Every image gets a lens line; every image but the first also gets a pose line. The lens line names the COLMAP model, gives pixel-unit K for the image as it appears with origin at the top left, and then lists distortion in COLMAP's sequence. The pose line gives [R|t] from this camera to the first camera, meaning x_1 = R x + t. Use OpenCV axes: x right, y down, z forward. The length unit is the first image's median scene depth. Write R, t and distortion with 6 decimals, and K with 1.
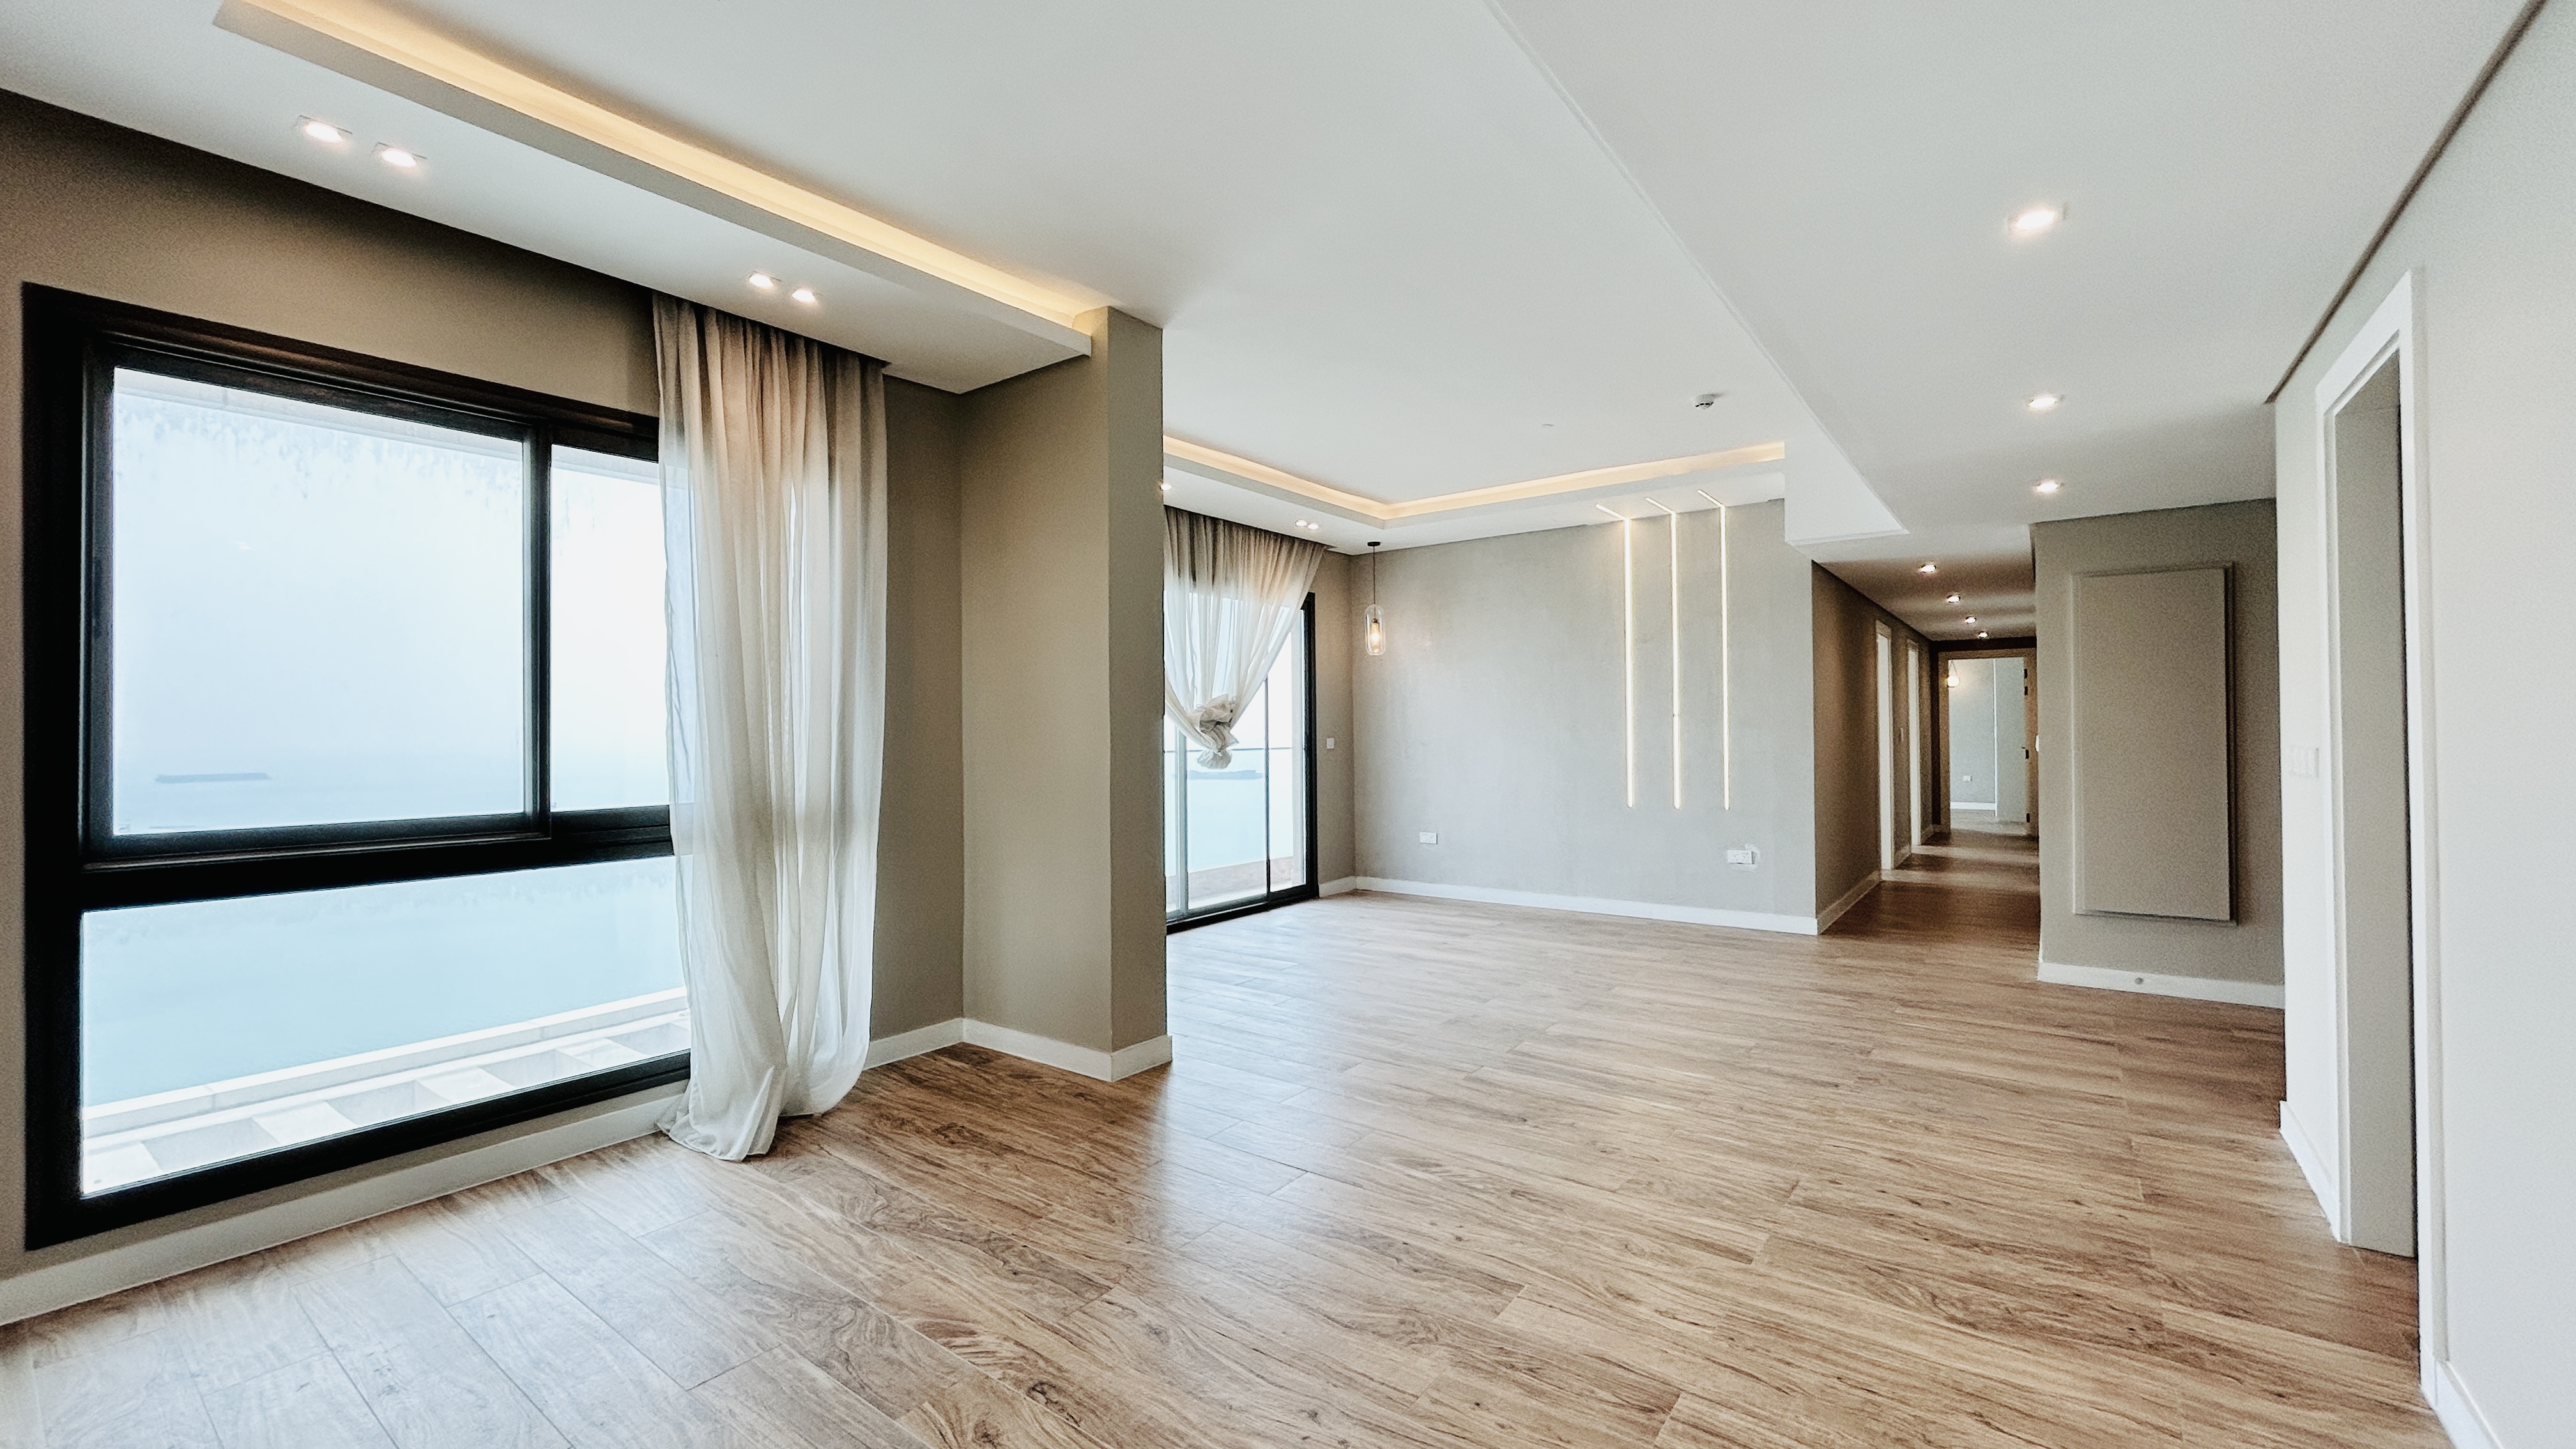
lens RADIAL K [[1029.3, 0, 1288.0], [0, 1029.3, 724.5], [0, 0, 1]] dist [-0.001890, 0.000168]
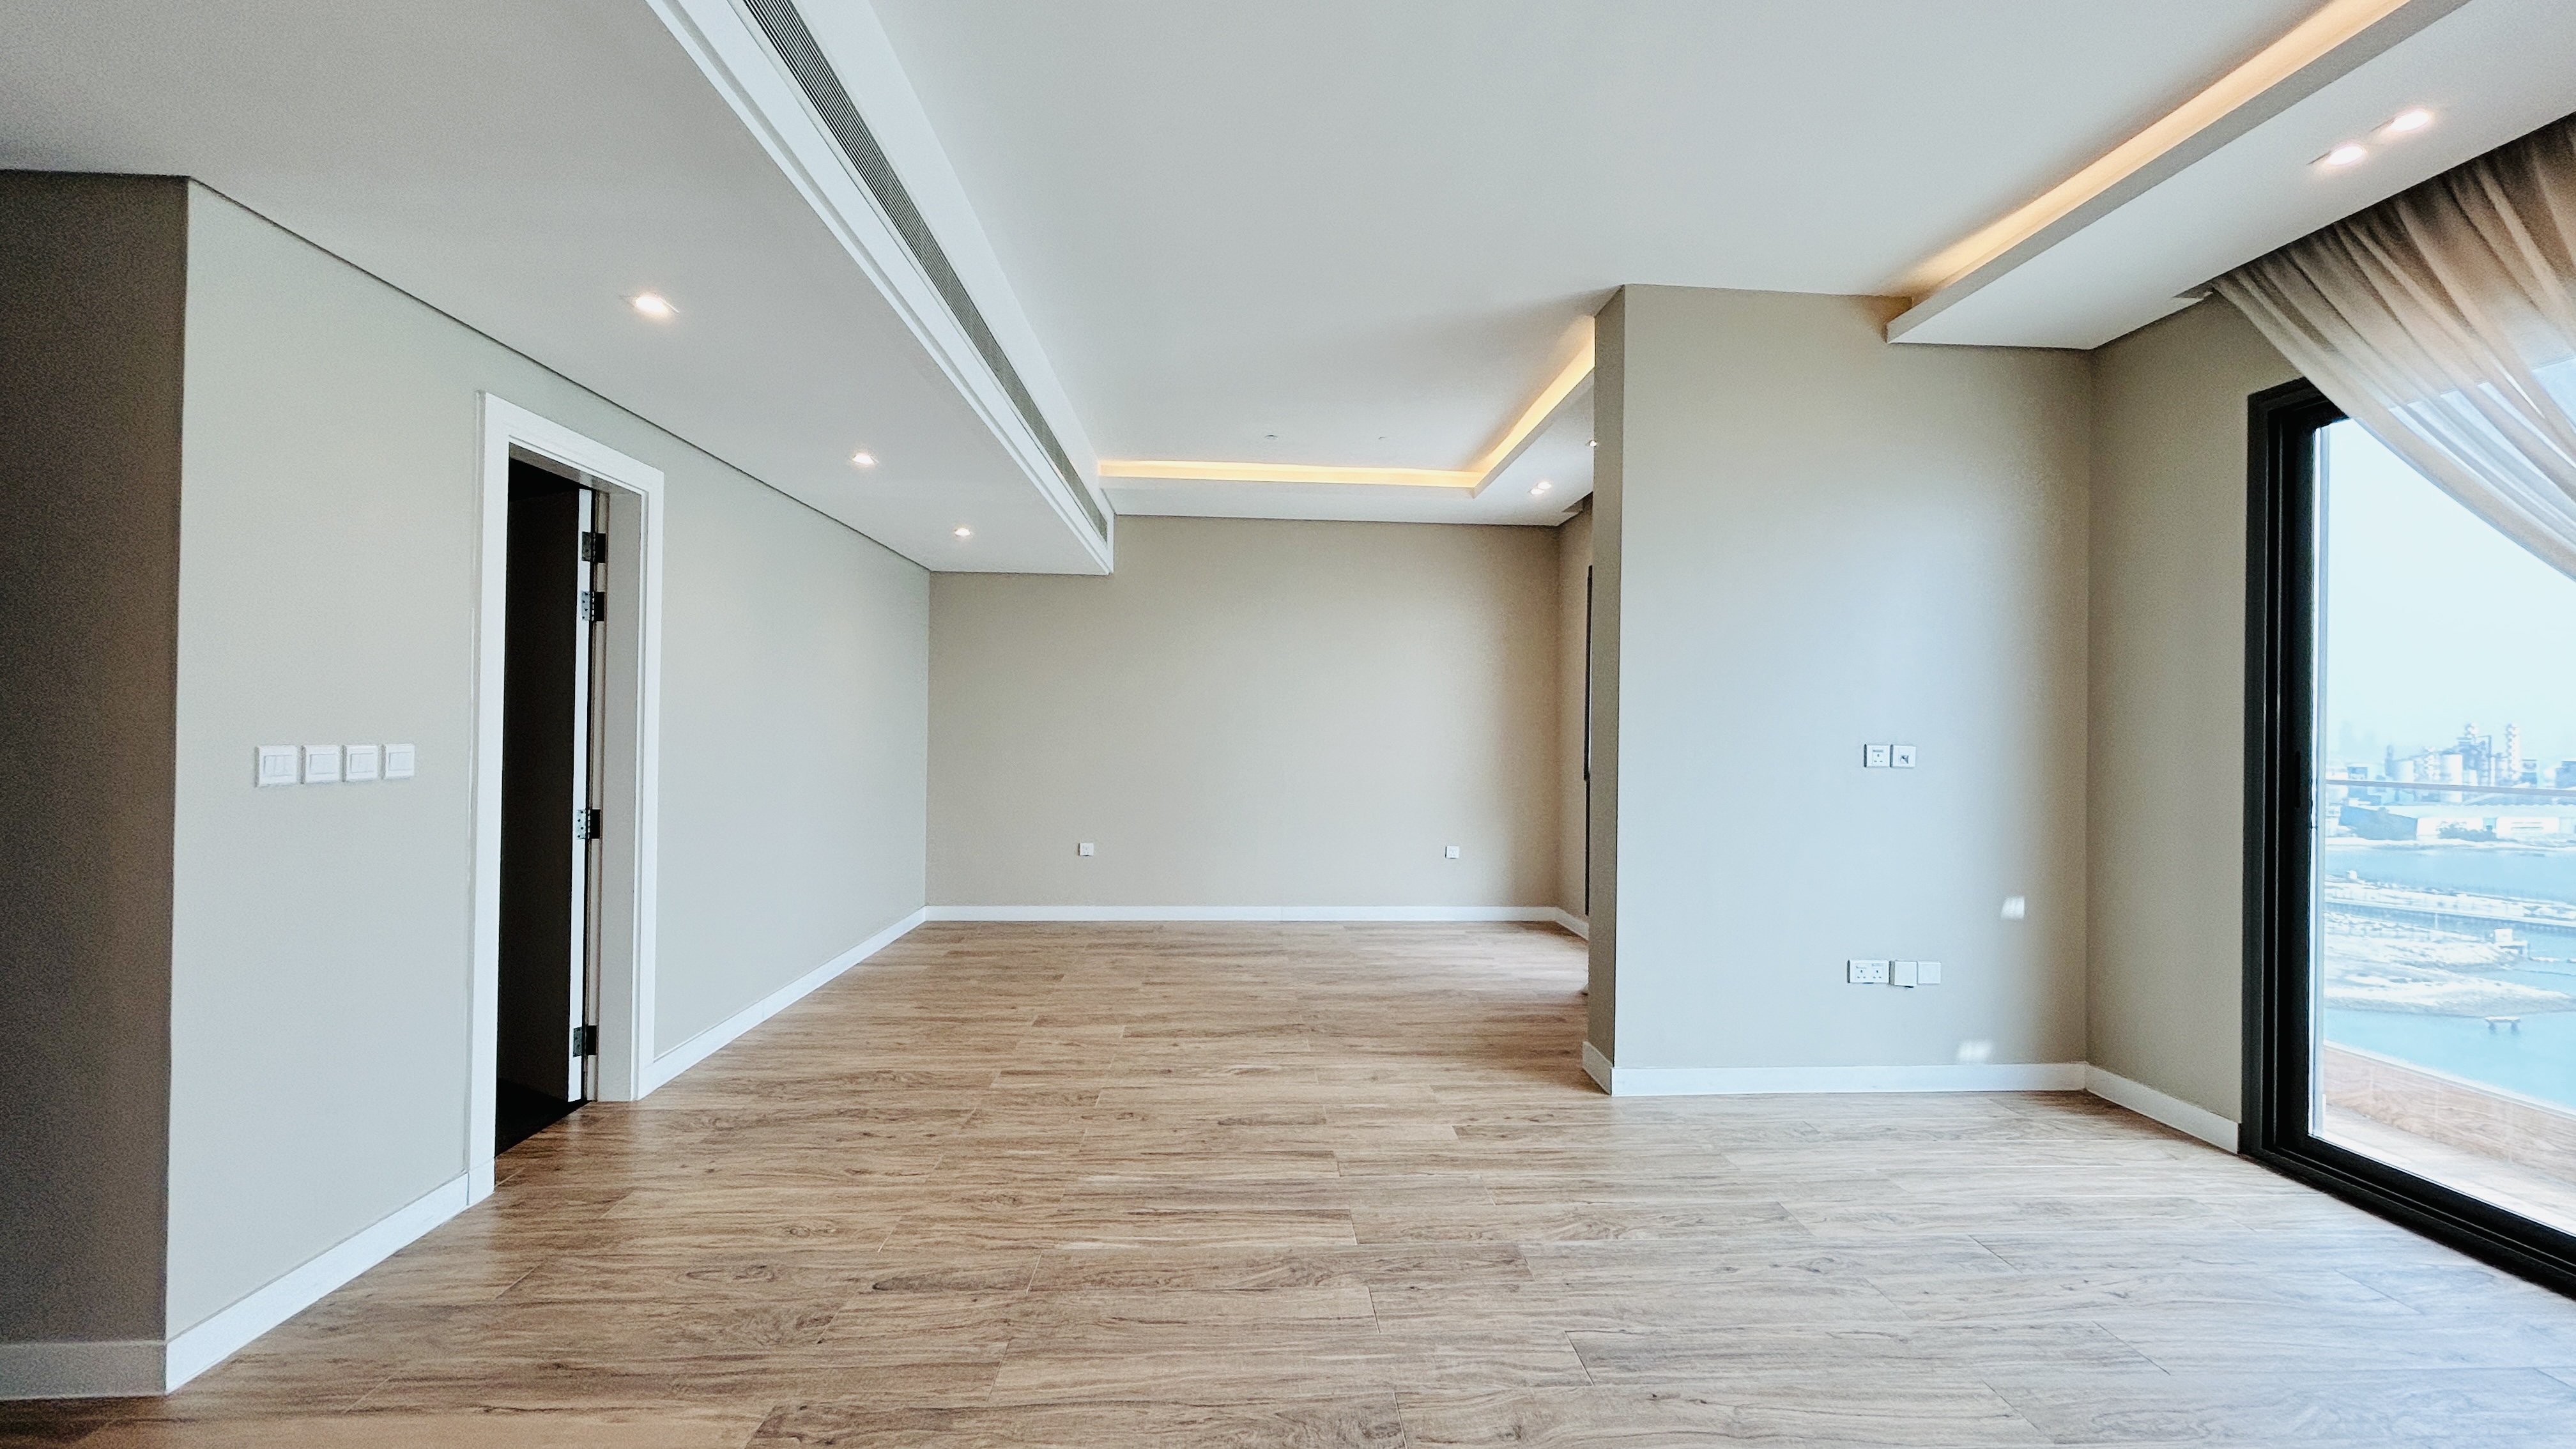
lens RADIAL K [[1029.3, 0, 1288.0], [0, 1029.3, 724.5], [0, 0, 1]] dist [-0.001890, 0.000168]
pose [[-0.767607, -0.003704, -0.640910, 0.831794], [-0.001976, 0.999992, -0.003413, 0.005954], [0.640918, -0.001354, -0.767608, 1.841583]]
